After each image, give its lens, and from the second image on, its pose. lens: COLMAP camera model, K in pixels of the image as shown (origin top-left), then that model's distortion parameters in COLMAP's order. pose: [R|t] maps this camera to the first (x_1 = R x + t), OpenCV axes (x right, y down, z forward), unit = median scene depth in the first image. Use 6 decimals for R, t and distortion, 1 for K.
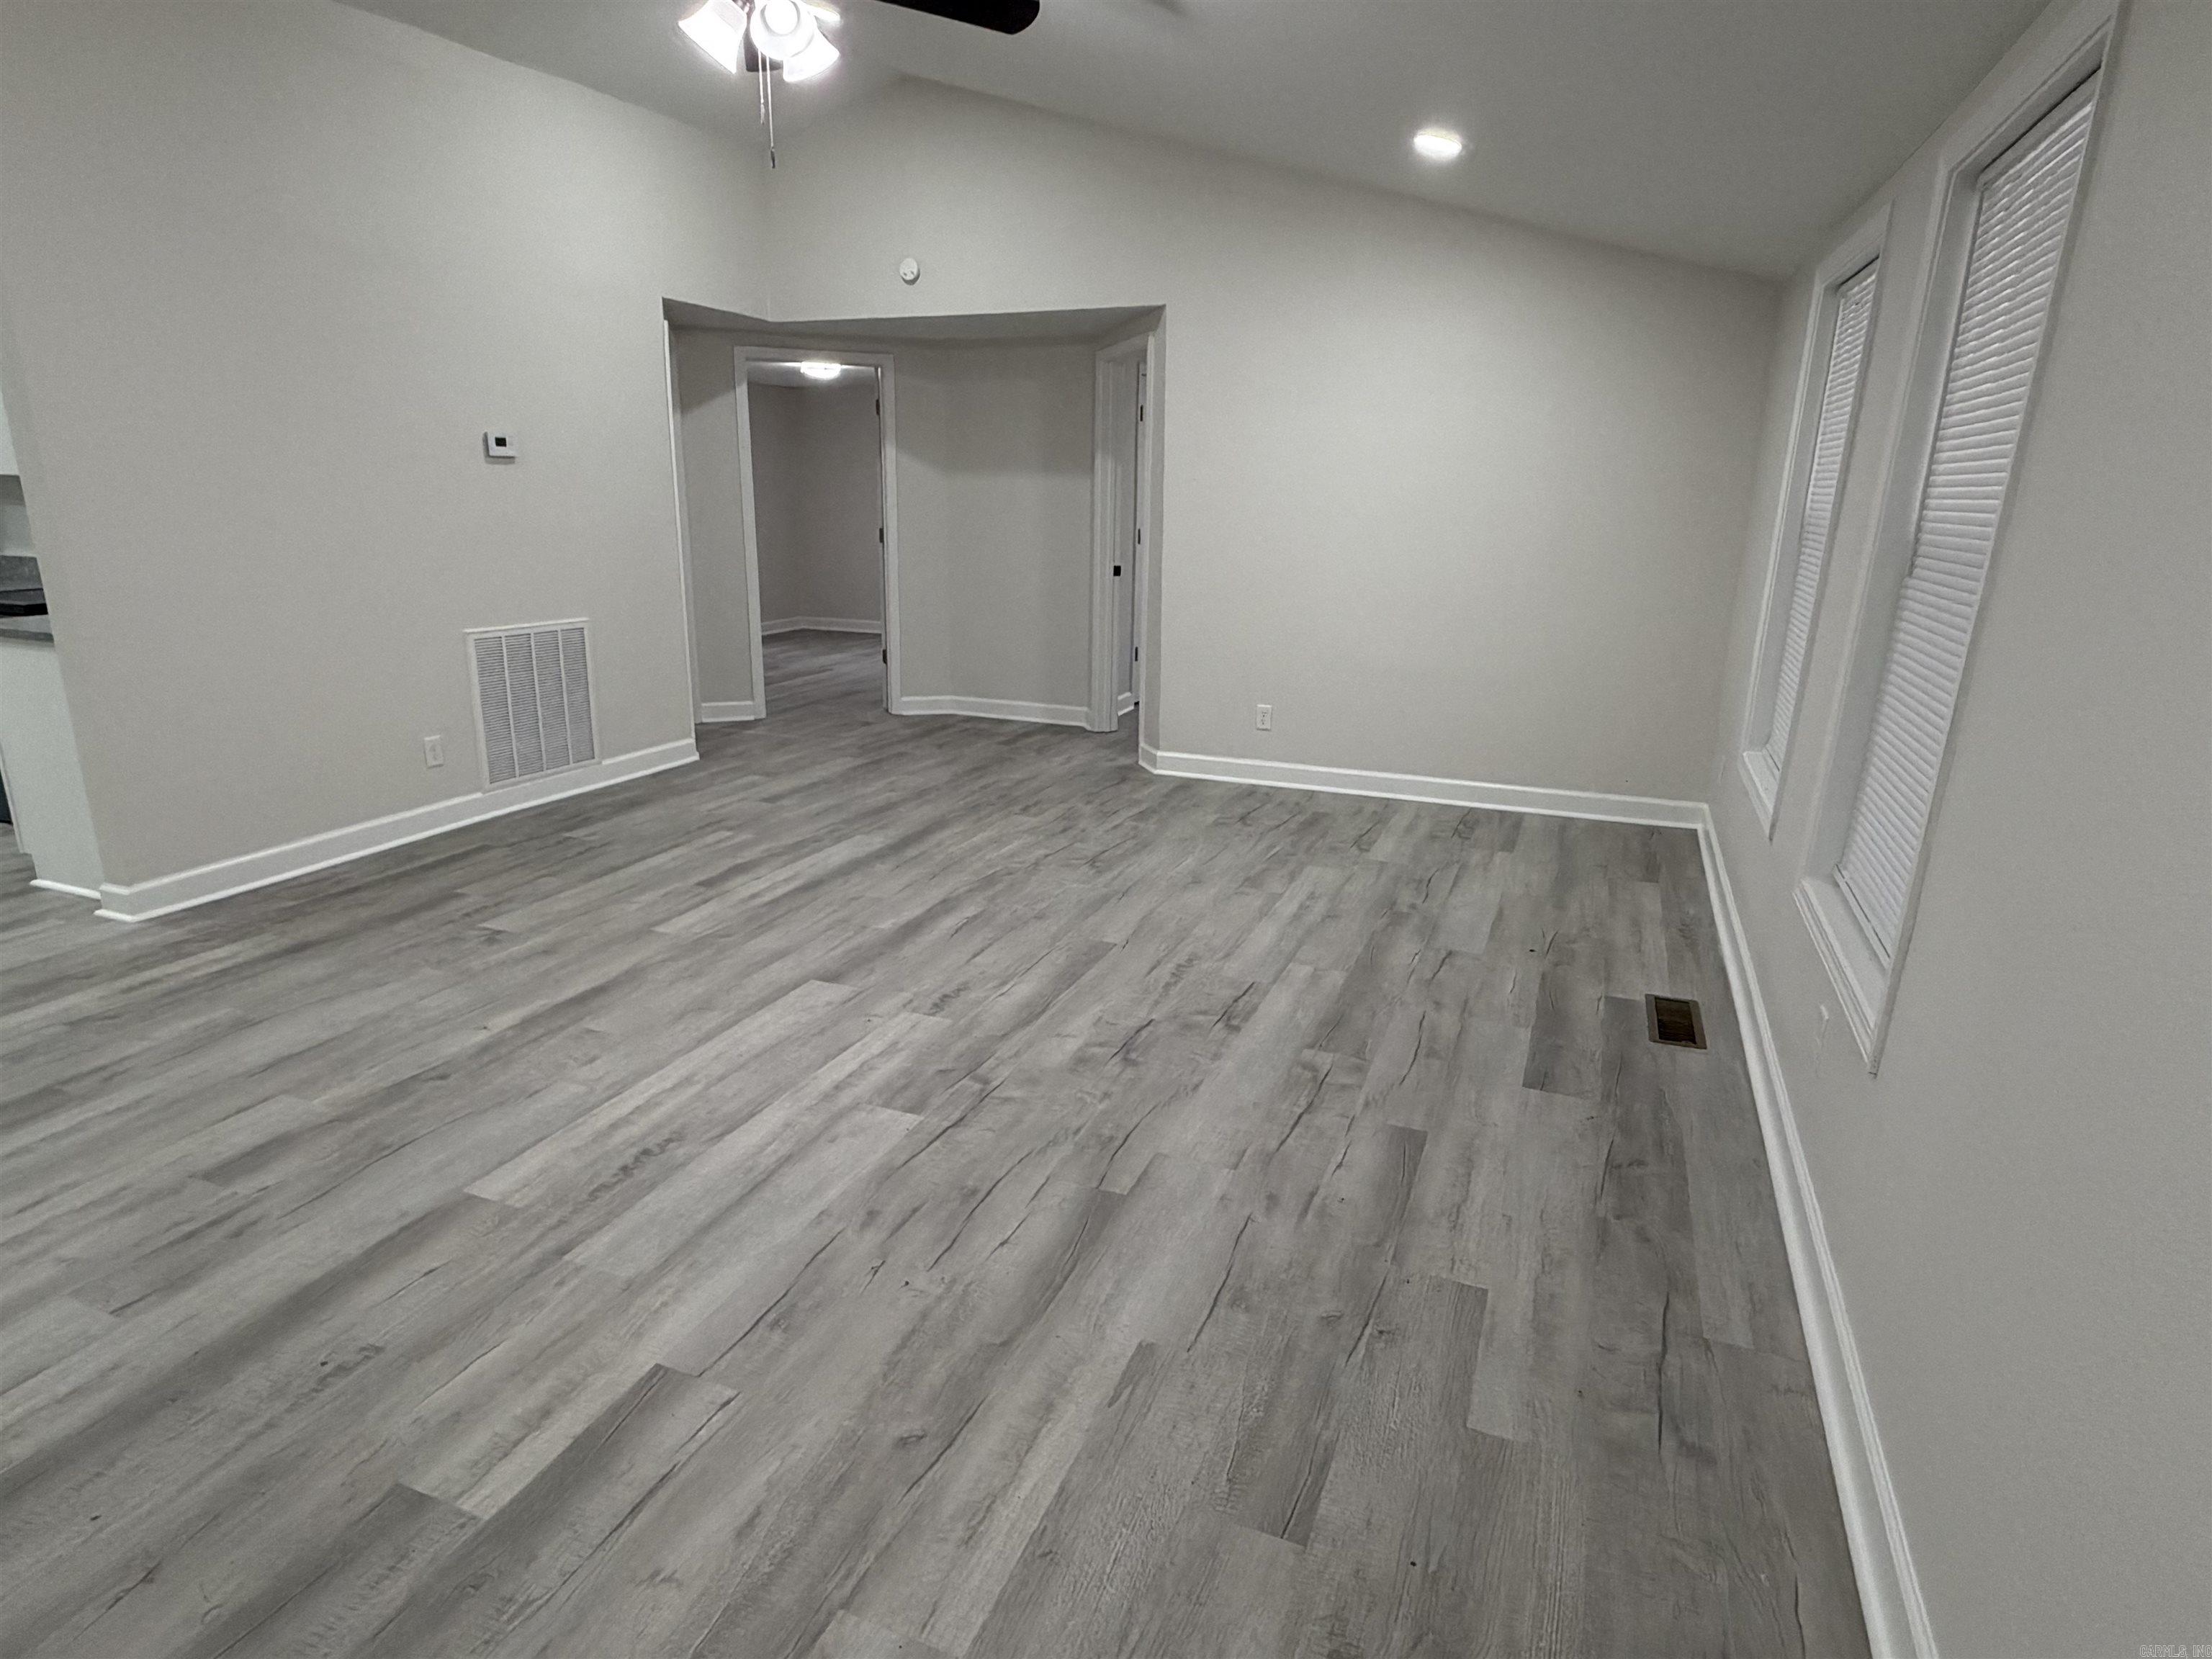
lens RADIAL K [[1233.4, 0, 1100.4], [0, 1233.4, 833.2], [0, 0, 1]] dist [-0.001845, 0.000545]
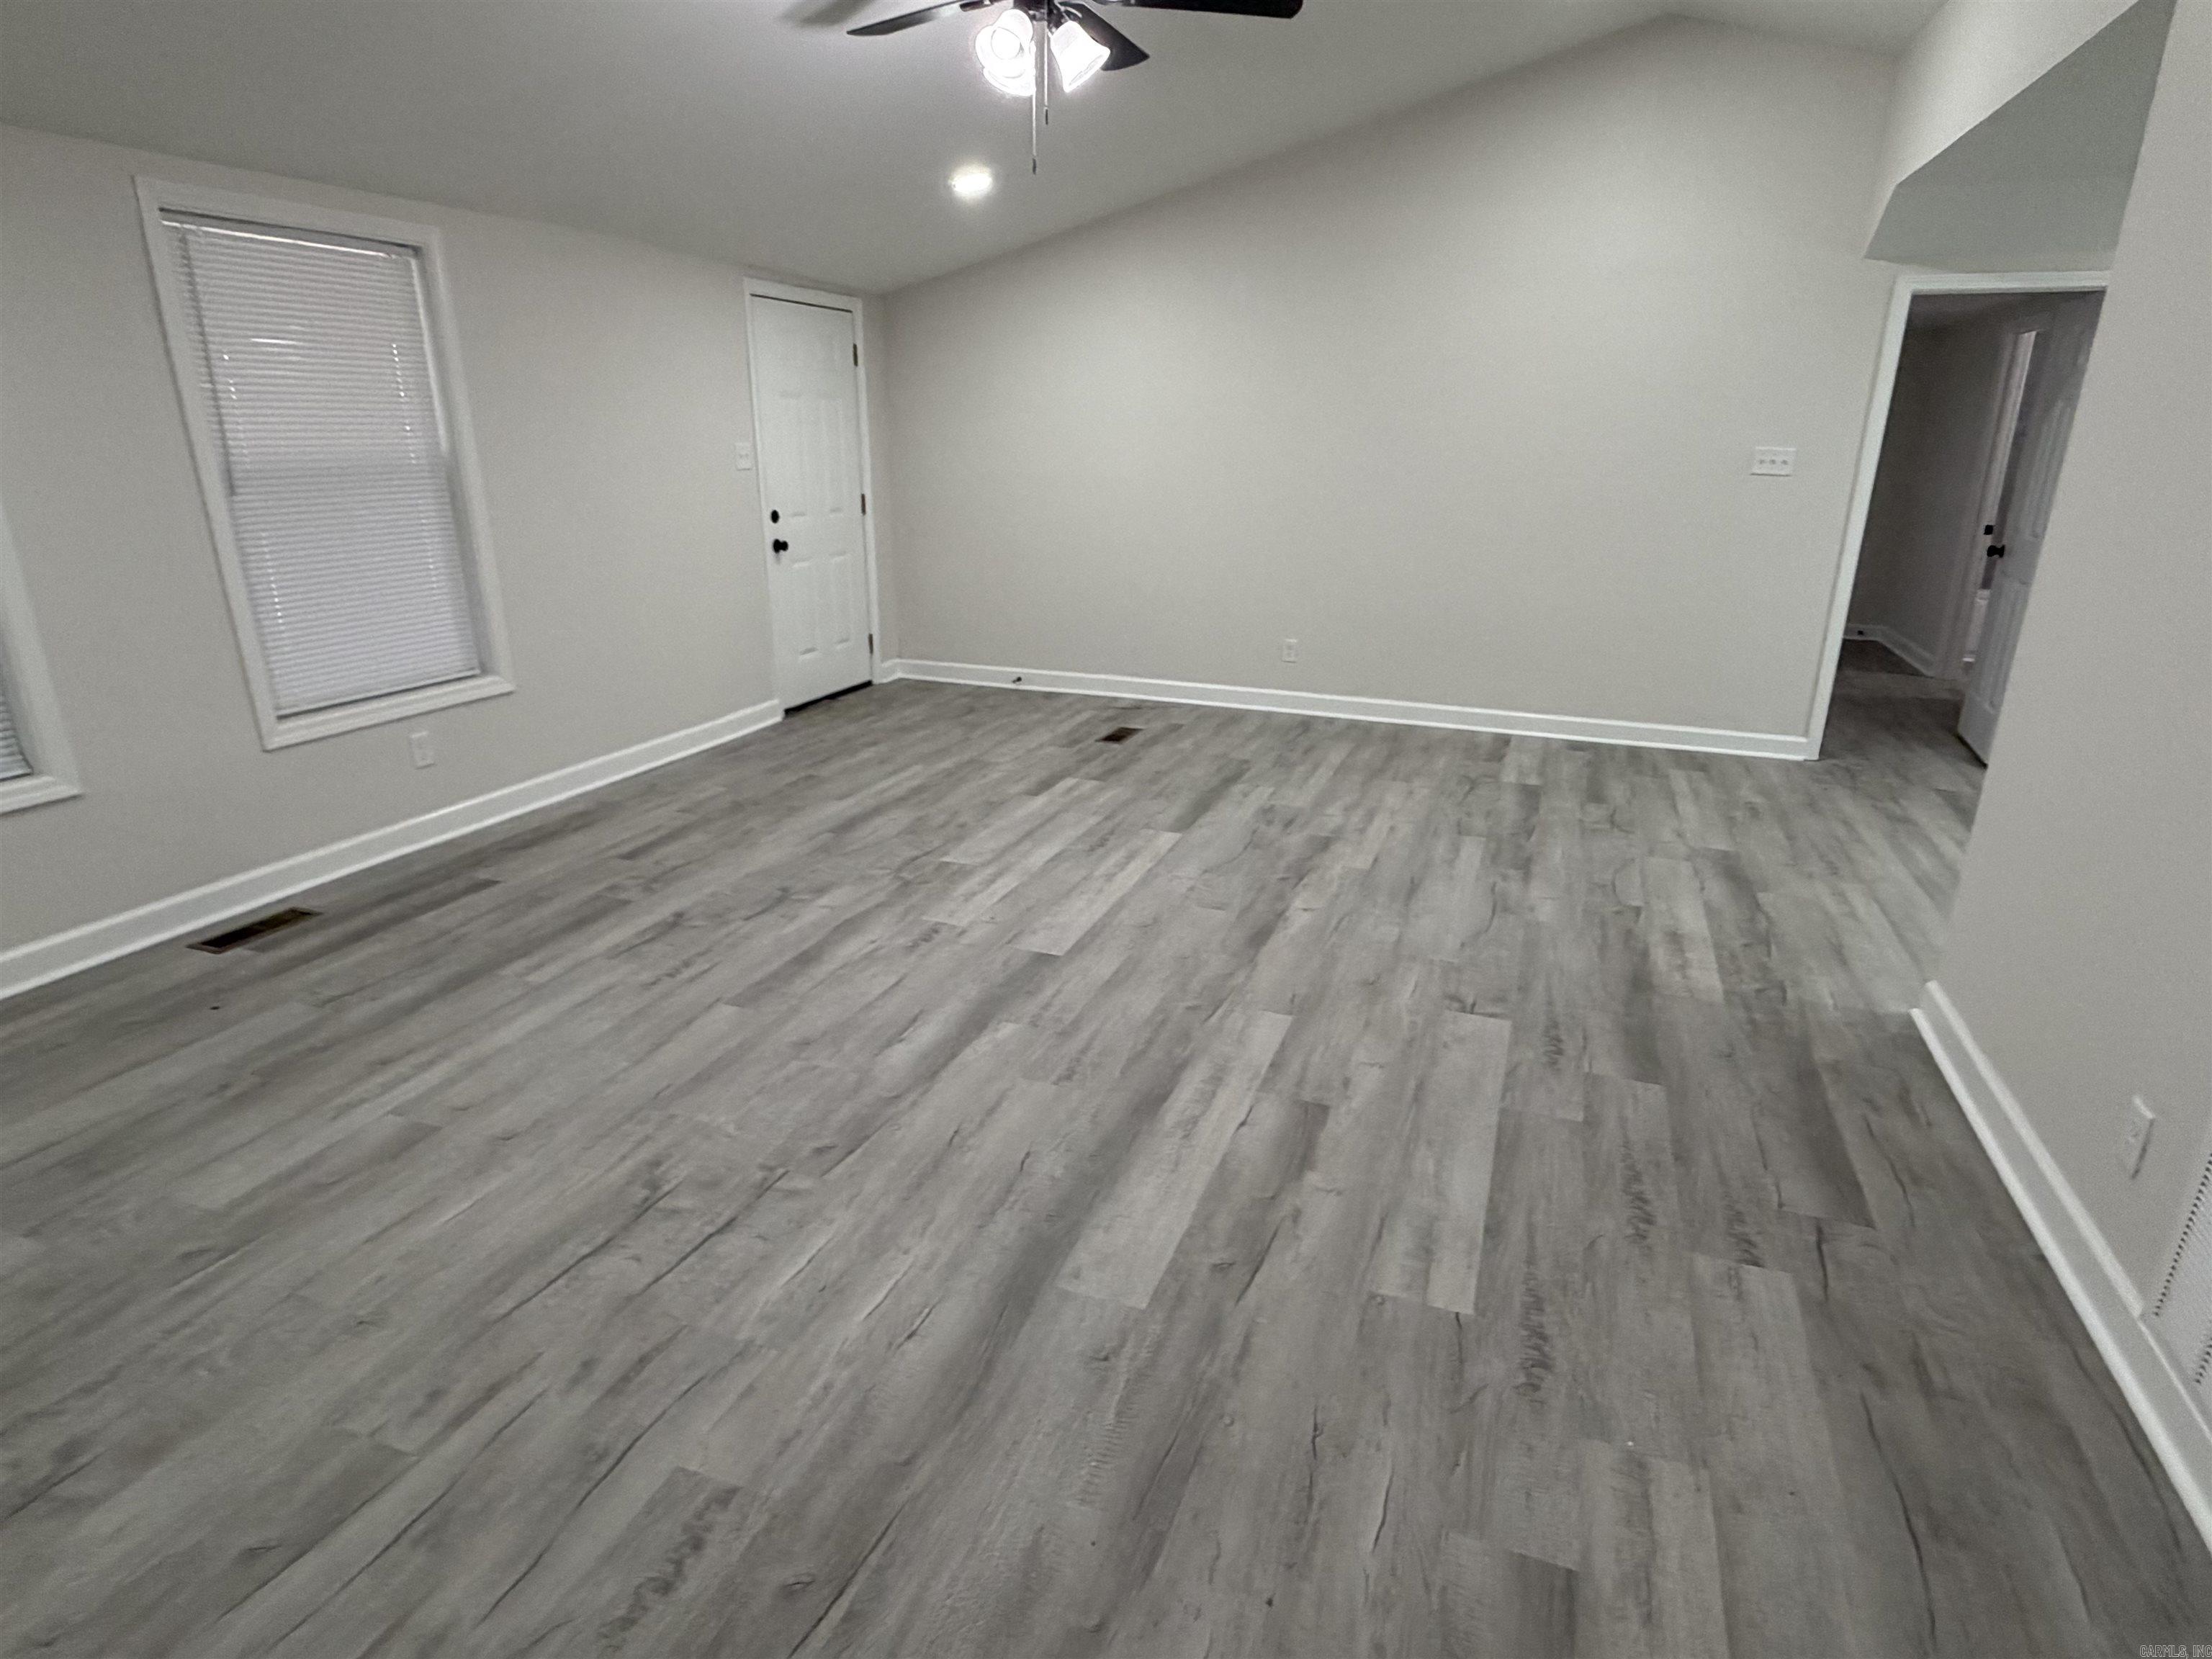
lens RADIAL K [[1225.1, 0, 1103.2], [0, 1225.1, 838.3], [0, 0, 1]] dist [-0.000628, 0.000940]
pose [[-0.999326, -0.013900, -0.033963, -0.227076], [-0.030656, 0.824925, 0.564410, -0.509926], [0.020172, 0.565071, -0.824795, 1.726590]]
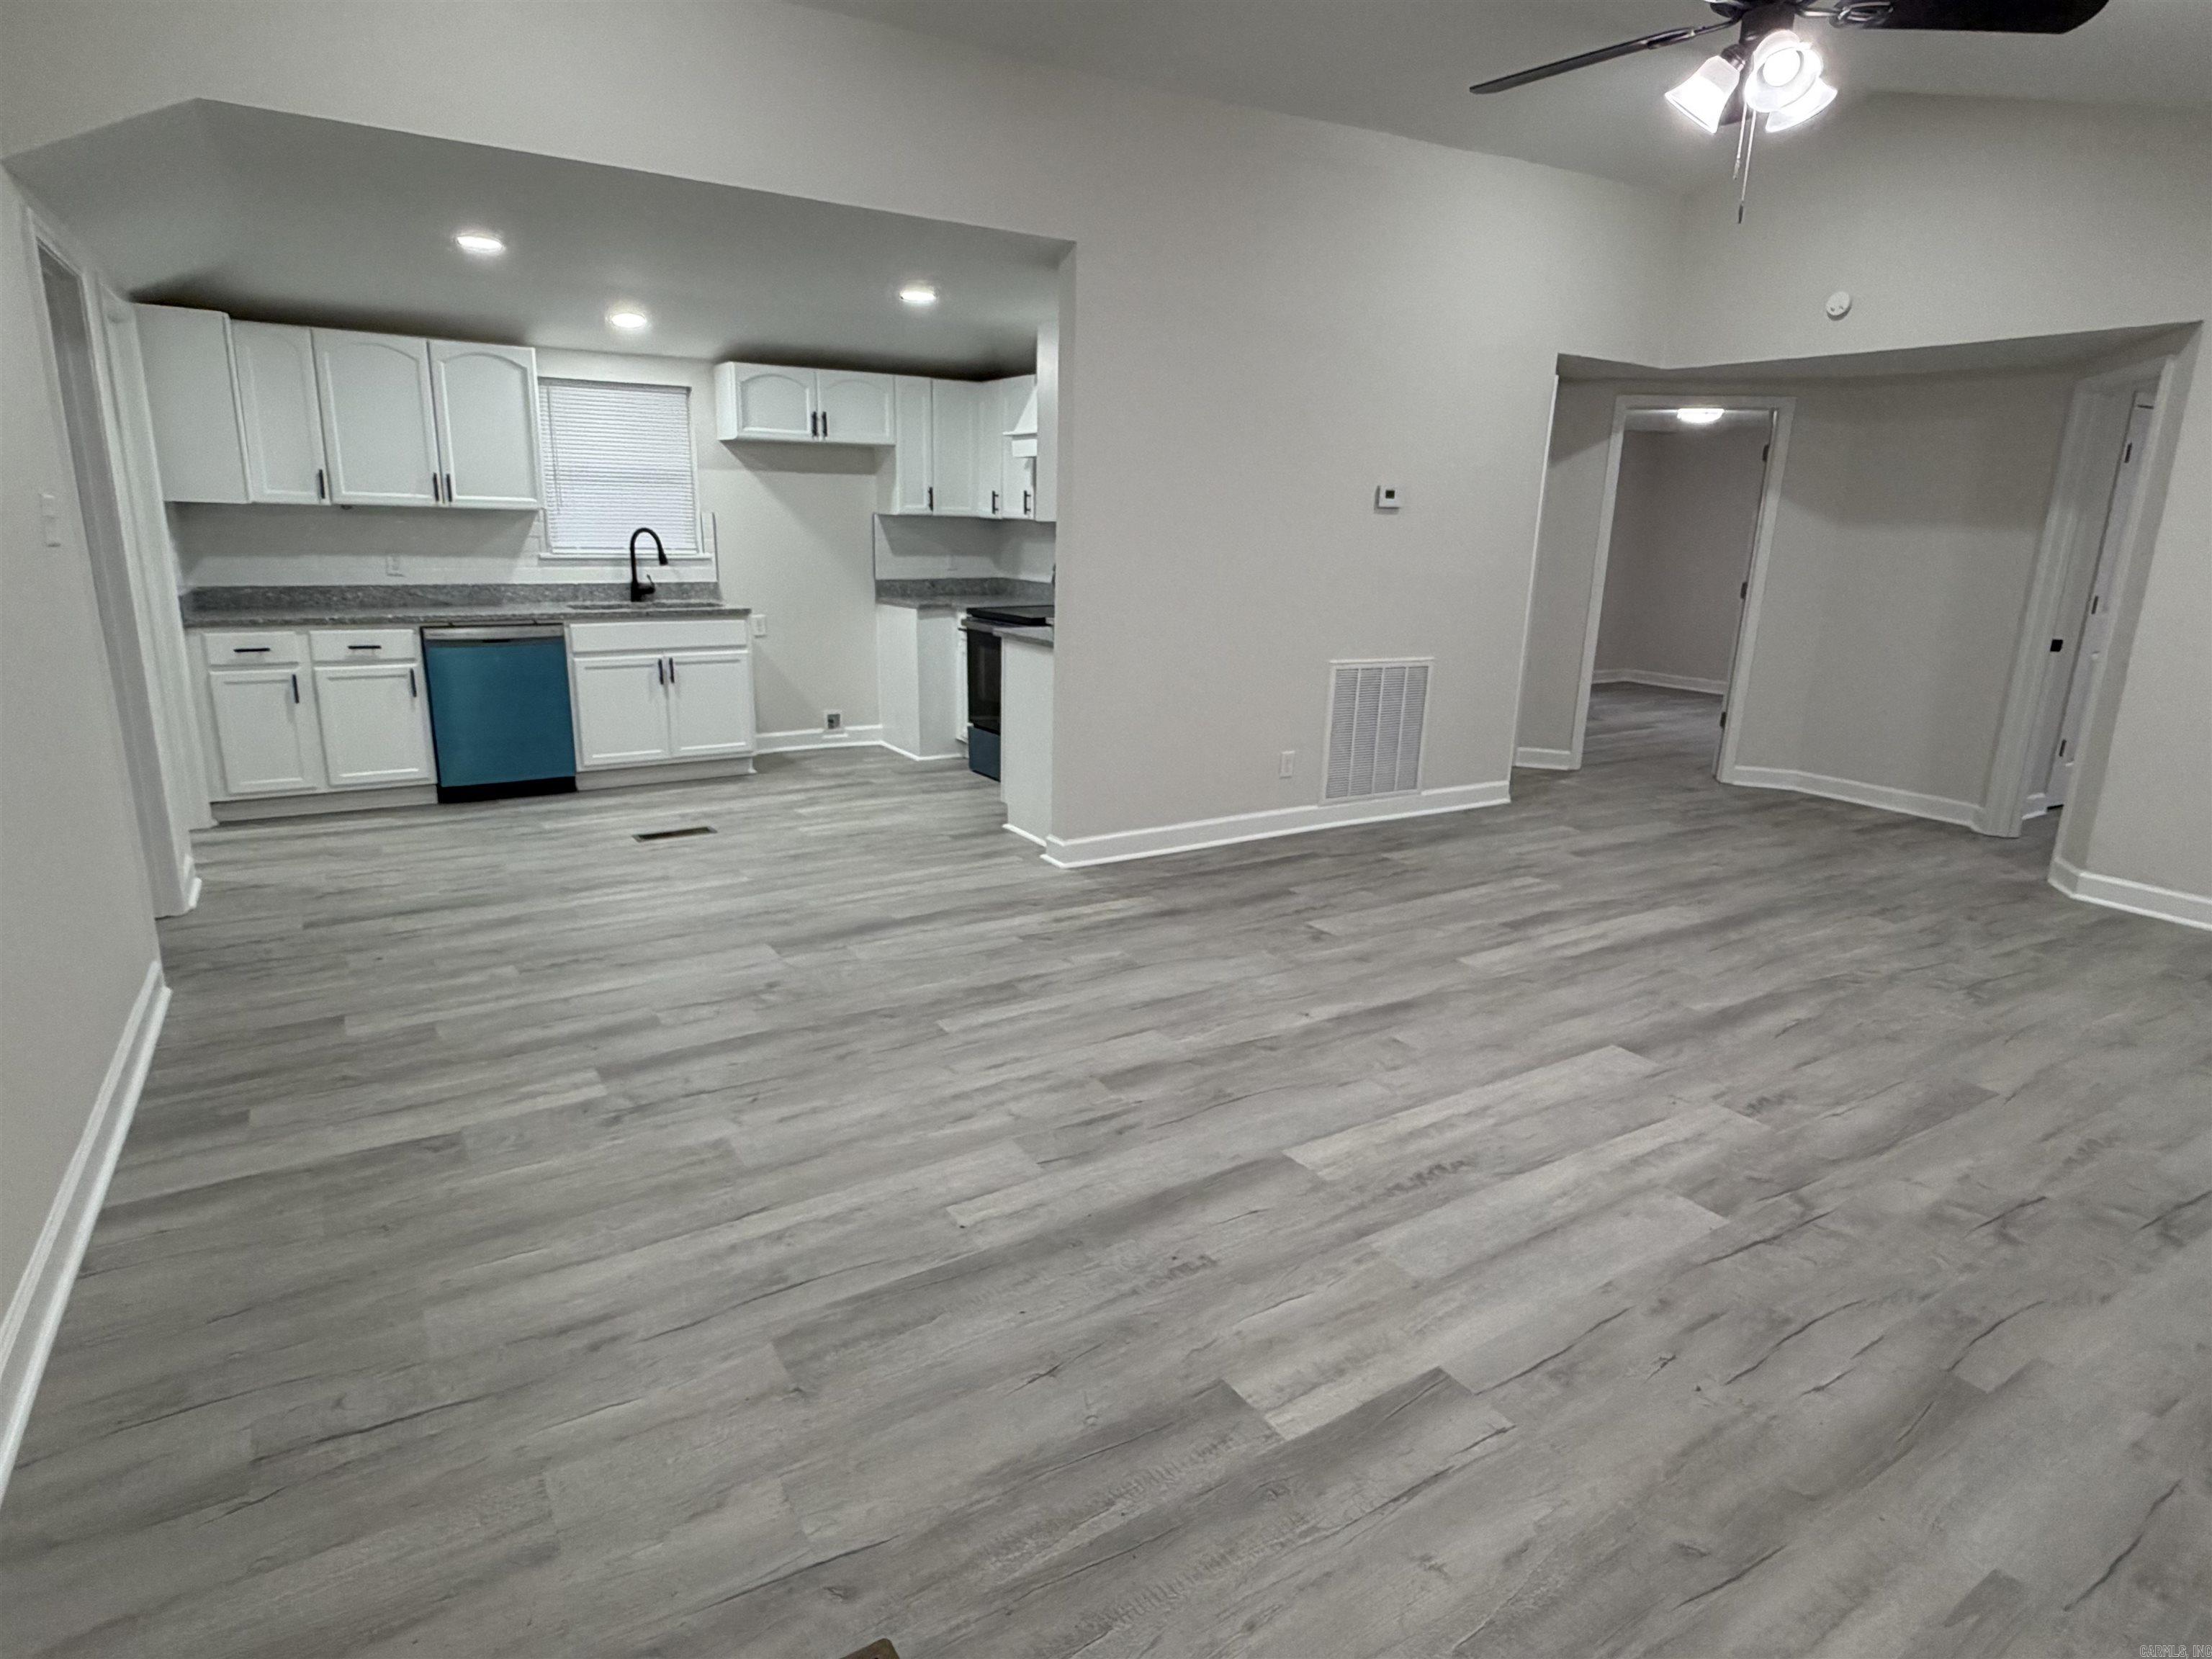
lens RADIAL K [[1233.4, 0, 1100.4], [0, 1233.4, 833.2], [0, 0, 1]] dist [-0.001845, 0.000545]
pose [[0.810304, 0.152565, -0.565801, -0.036193], [-0.170993, 0.985054, 0.020728, 0.003317], [0.560507, 0.079952, 0.824281, -0.040574]]
